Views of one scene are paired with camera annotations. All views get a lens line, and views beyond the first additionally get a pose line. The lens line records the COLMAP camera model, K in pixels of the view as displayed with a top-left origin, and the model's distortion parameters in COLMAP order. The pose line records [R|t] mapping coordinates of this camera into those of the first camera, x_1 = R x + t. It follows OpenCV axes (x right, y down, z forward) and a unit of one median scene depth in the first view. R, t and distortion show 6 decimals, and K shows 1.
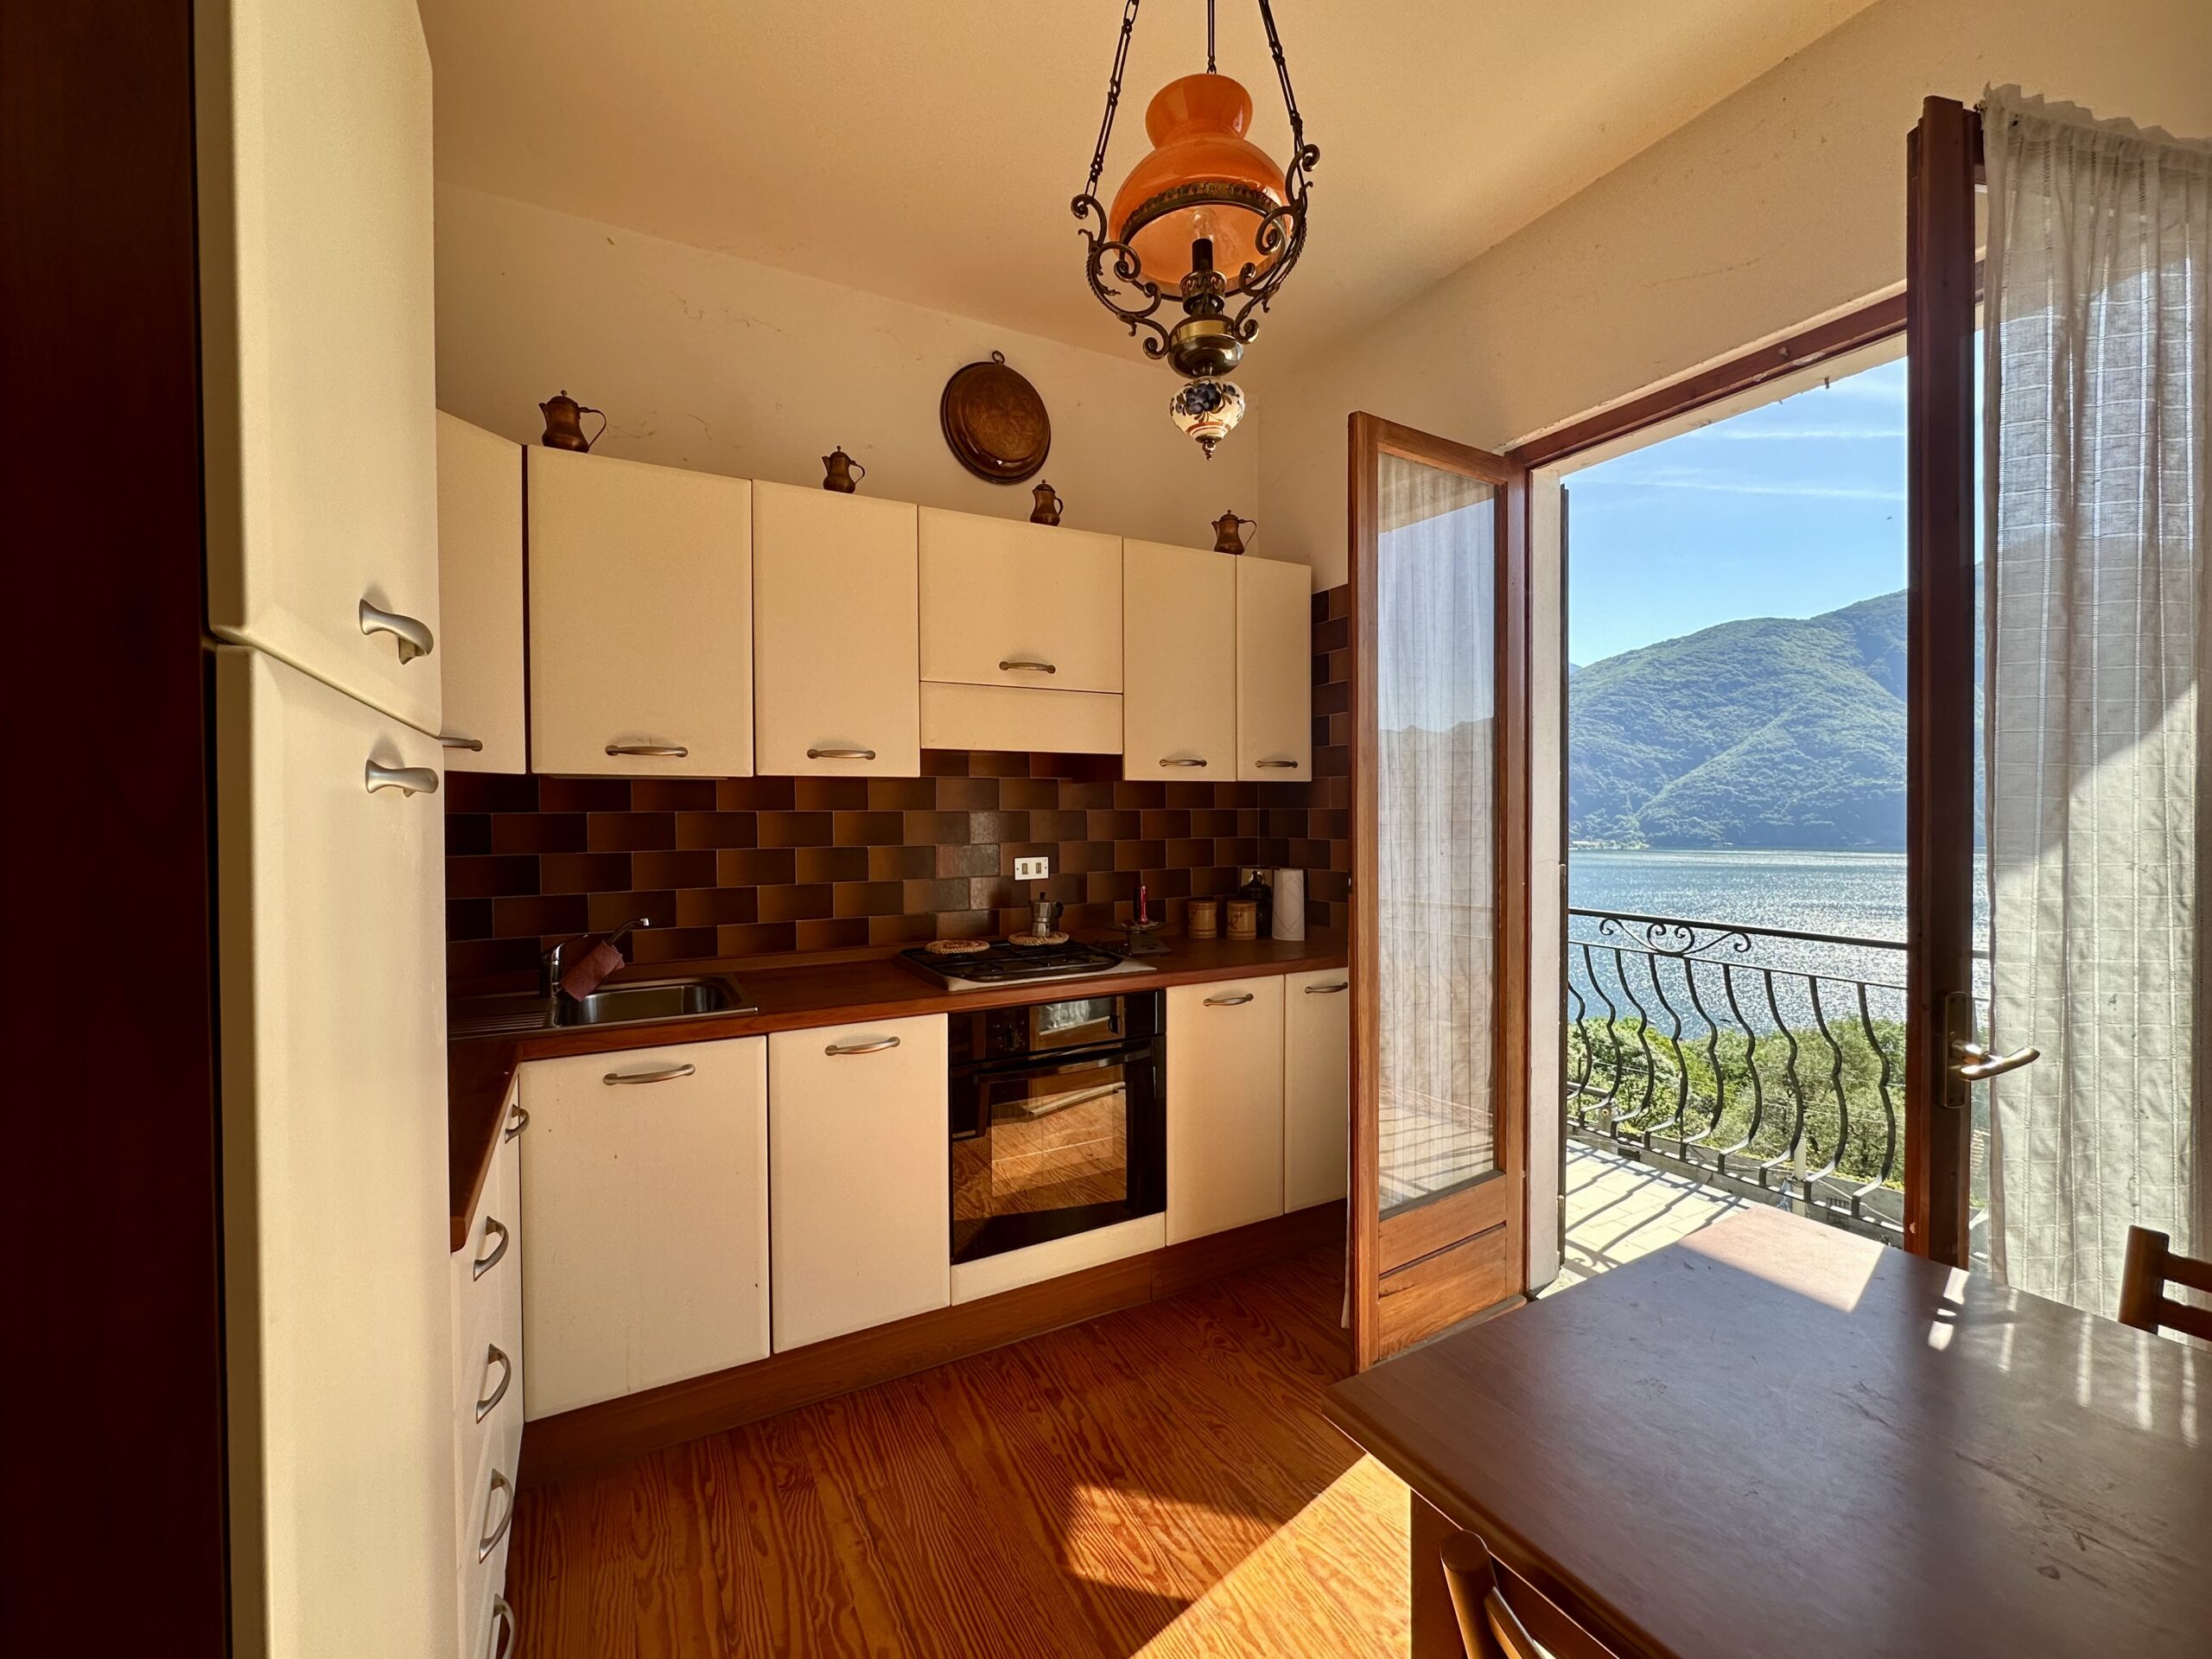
lens RADIAL K [[885.9, 0, 1108.7], [0, 885.9, 827.3], [0, 0, 1]] dist [-0.003860, 0.000812]
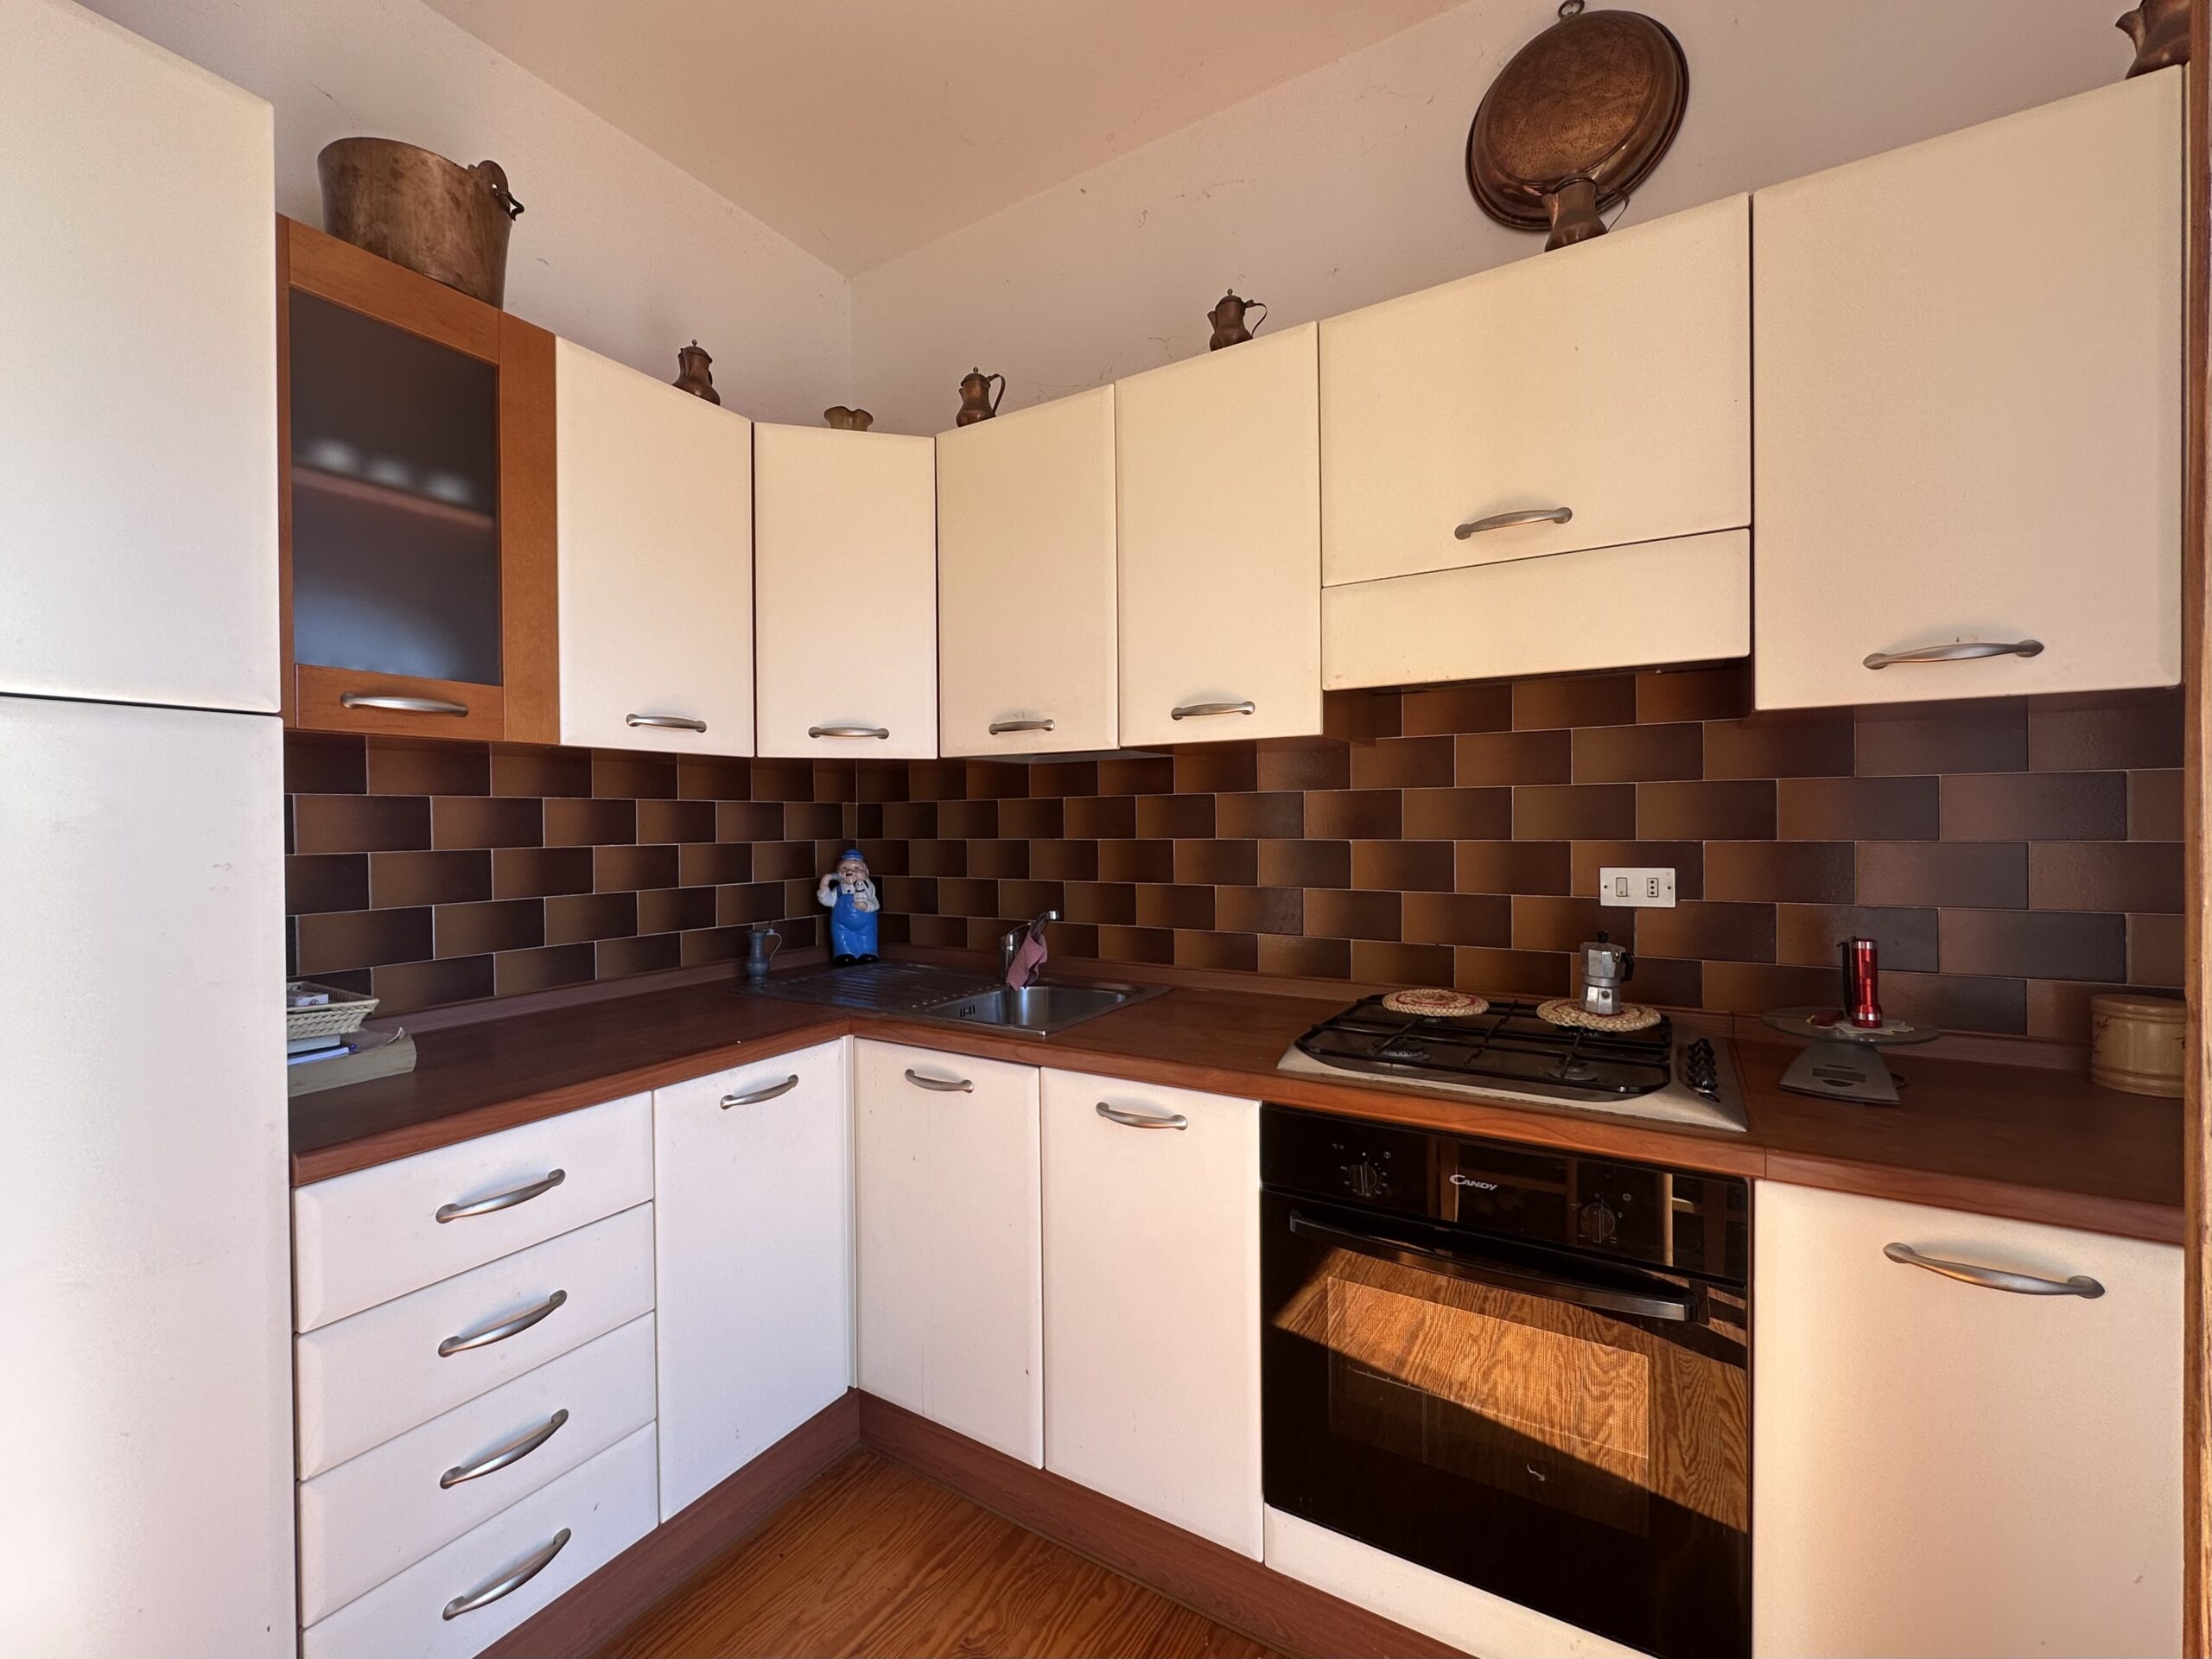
lens RADIAL K [[885.9, 0, 1110.0], [0, 885.9, 834.6], [0, 0, 1]] dist [-0.003860, 0.000812]
pose [[0.532089, 0.011416, -0.846611, 0.260597], [-0.009521, 0.999927, 0.007500, 0.014548], [0.846635, 0.004070, 0.532159, 0.512615]]
